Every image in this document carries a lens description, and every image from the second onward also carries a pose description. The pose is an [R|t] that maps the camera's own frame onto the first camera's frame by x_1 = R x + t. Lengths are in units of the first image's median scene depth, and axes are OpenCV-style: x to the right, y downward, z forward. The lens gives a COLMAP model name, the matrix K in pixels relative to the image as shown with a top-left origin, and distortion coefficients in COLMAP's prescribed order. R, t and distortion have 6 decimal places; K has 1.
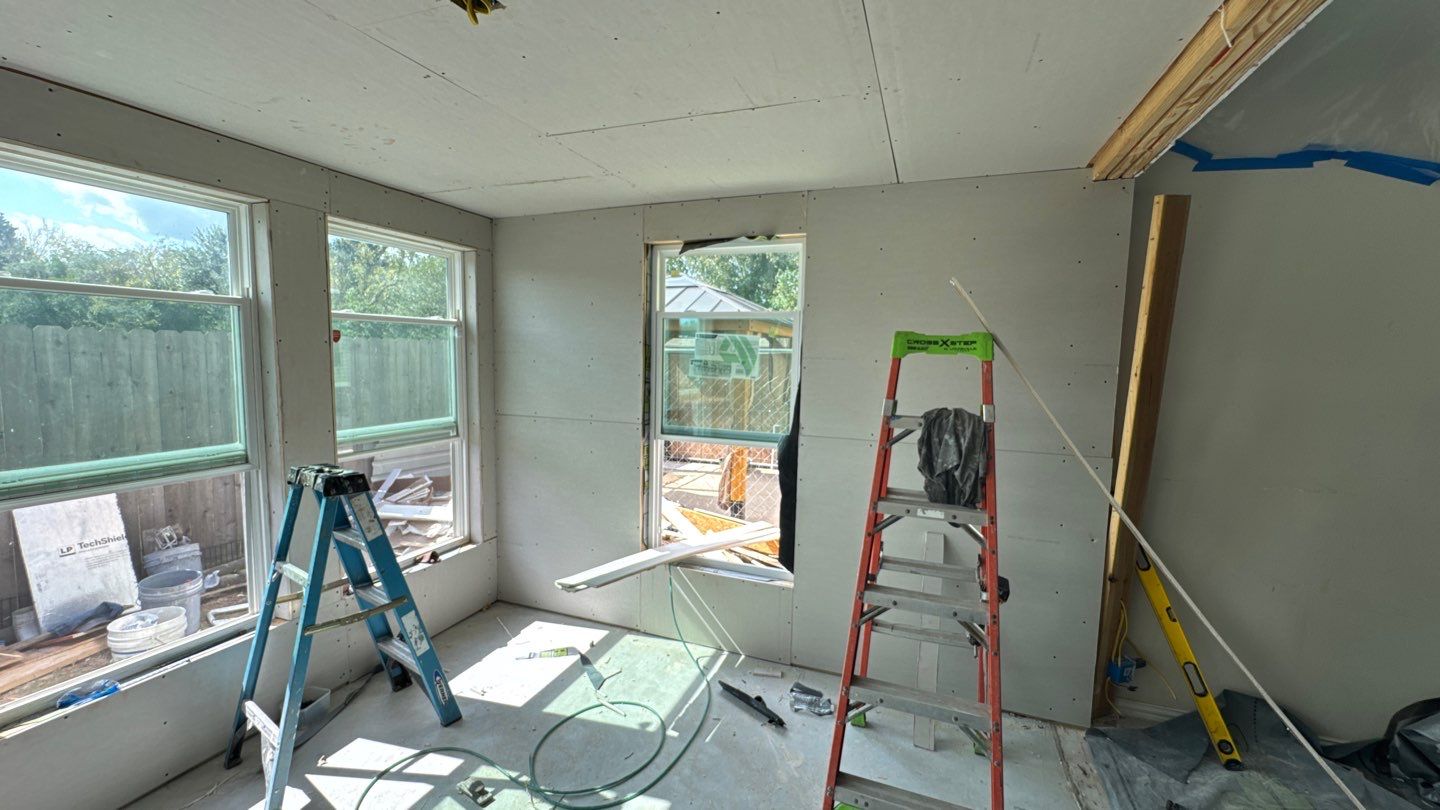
lens RADIAL K [[572.9, 0, 718.5], [0, 572.9, 404.9], [0, 0, 1]] dist [-0.003559, 0.000694]
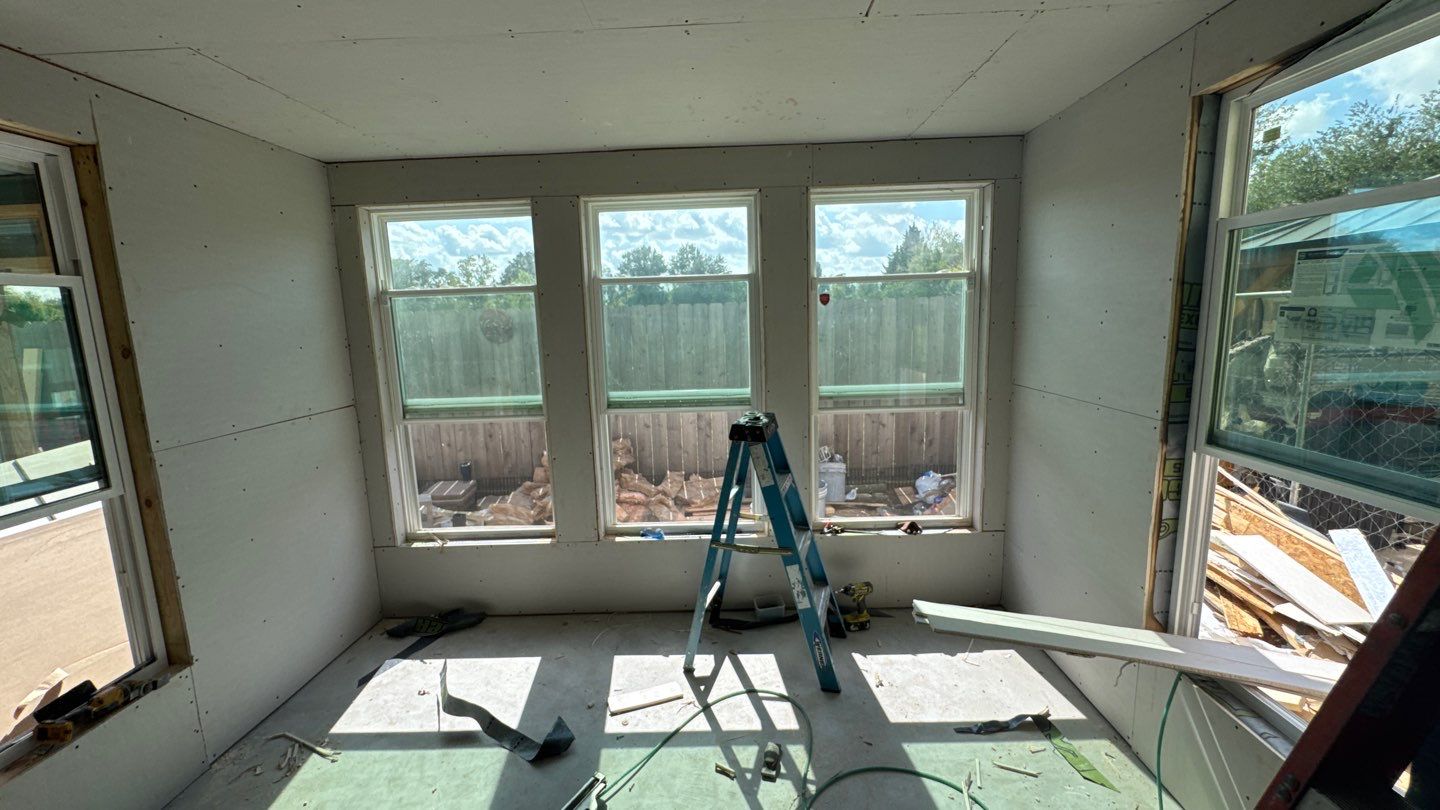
lens RADIAL K [[572.9, 0, 719.6], [0, 572.9, 403.5], [0, 0, 1]] dist [-0.003559, 0.000694]
pose [[0.335325, 0.115653, -0.934977, 0.269150], [-0.047772, 0.993247, 0.105728, -0.025398], [0.940891, 0.009212, 0.338585, 0.388626]]
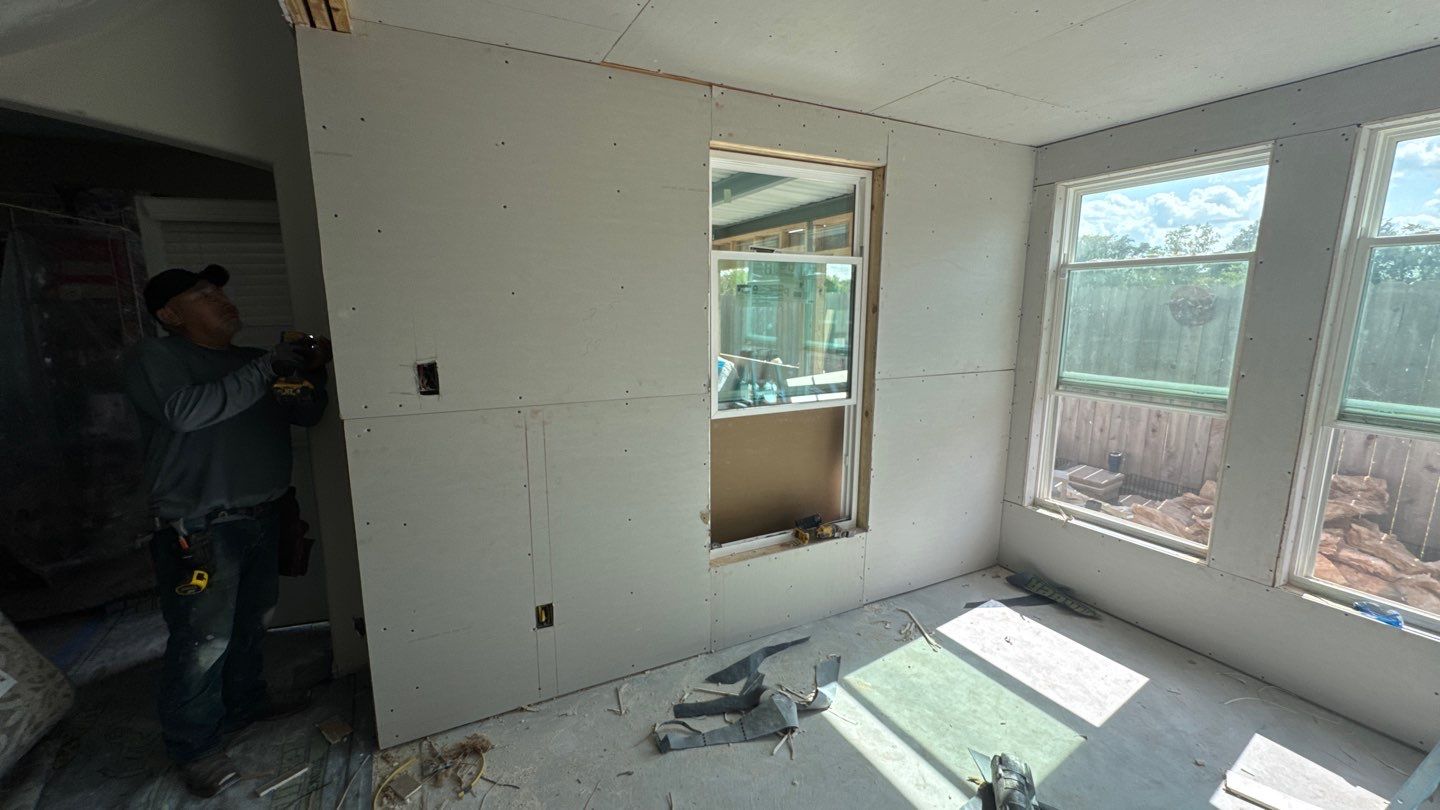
lens RADIAL K [[572.9, 0, 720.3], [0, 572.9, 403.7], [0, 0, 1]] dist [-0.003559, 0.000694]
pose [[-0.660490, 0.108499, -0.742954, 0.317441], [-0.081889, 0.973192, 0.214922, -0.013047], [0.746356, 0.202793, -0.633899, 0.414090]]
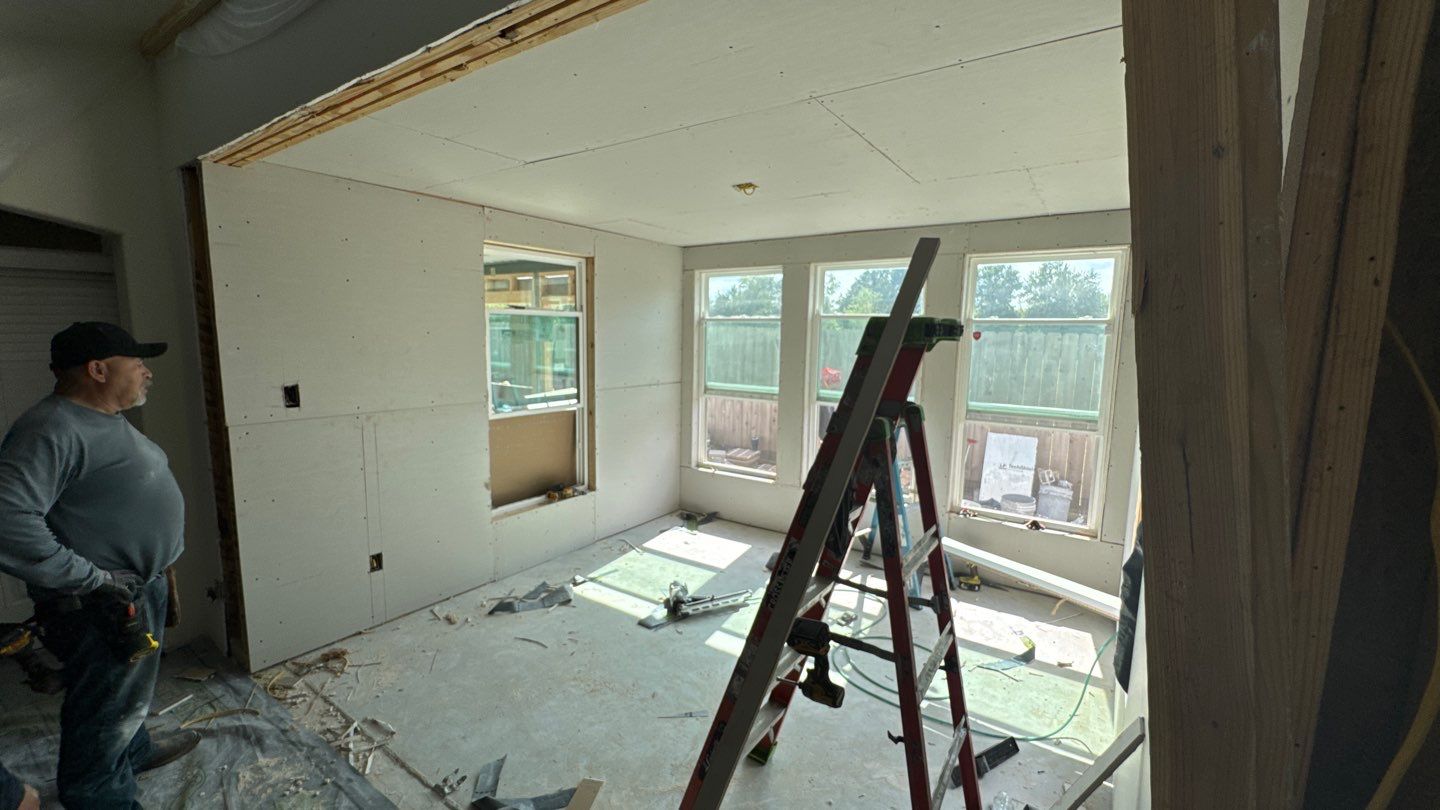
lens RADIAL K [[572.9, 0, 719.9], [0, 572.9, 404.6], [0, 0, 1]] dist [-0.003559, 0.000694]
pose [[-0.229960, 0.100620, -0.967985, 0.776515], [-0.109887, 0.985595, 0.128556, -0.055812], [0.966976, 0.135932, -0.215590, 0.621166]]
